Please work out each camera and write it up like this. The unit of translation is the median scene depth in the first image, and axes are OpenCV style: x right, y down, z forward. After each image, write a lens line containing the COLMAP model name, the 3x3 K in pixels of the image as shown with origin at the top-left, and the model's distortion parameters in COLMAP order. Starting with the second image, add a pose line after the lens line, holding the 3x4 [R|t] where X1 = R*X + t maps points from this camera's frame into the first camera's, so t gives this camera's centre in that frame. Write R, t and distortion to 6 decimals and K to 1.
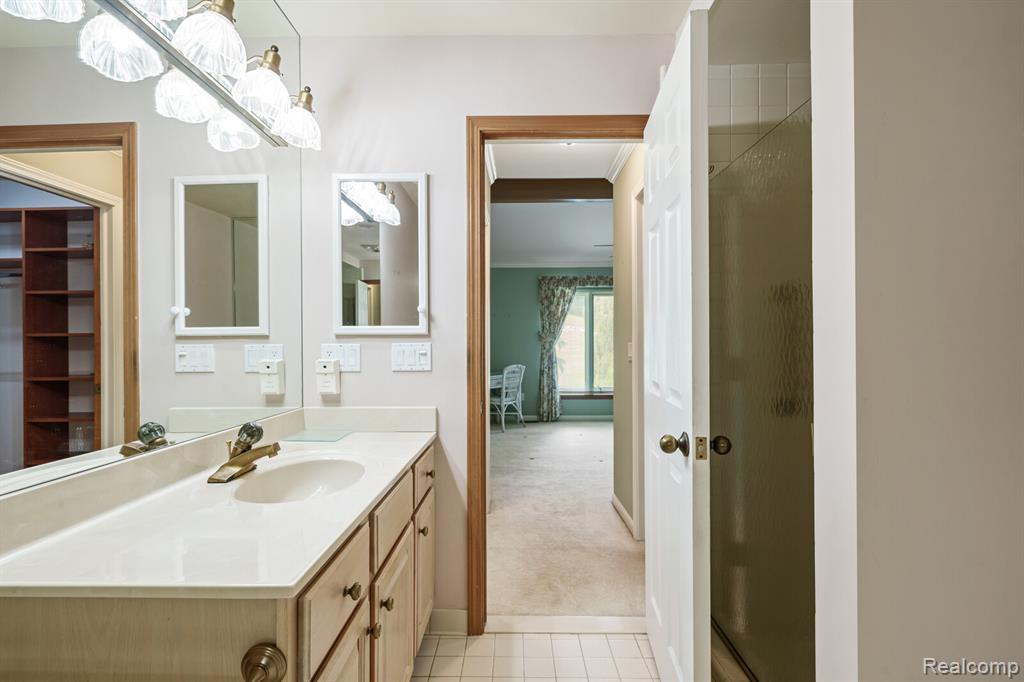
lens RADIAL K [[471.0, 0, 508.5], [0, 471.0, 343.0], [0, 0, 1]] dist [-0.004306, -0.001382]
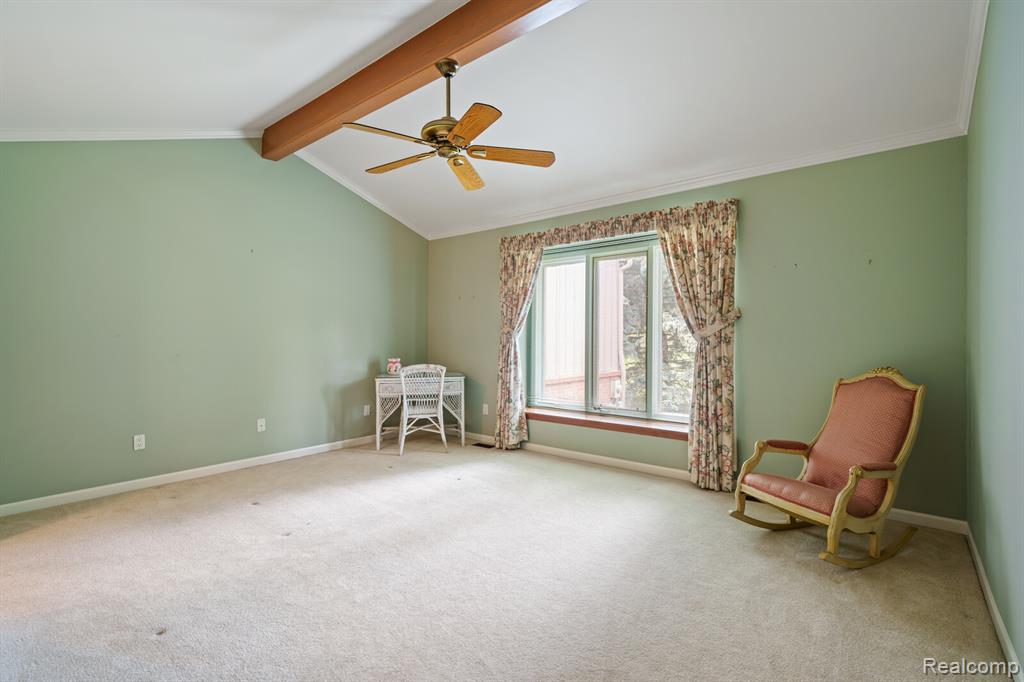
lens RADIAL K [[471.0, 0, 514.7], [0, 471.0, 337.2], [0, 0, 1]] dist [-0.004306, -0.001382]
pose [[0.794074, 0.008363, -0.607763, 0.508575], [-0.005343, 0.999963, 0.006779, -0.001201], [0.607797, -0.002136, 0.794089, 0.463139]]
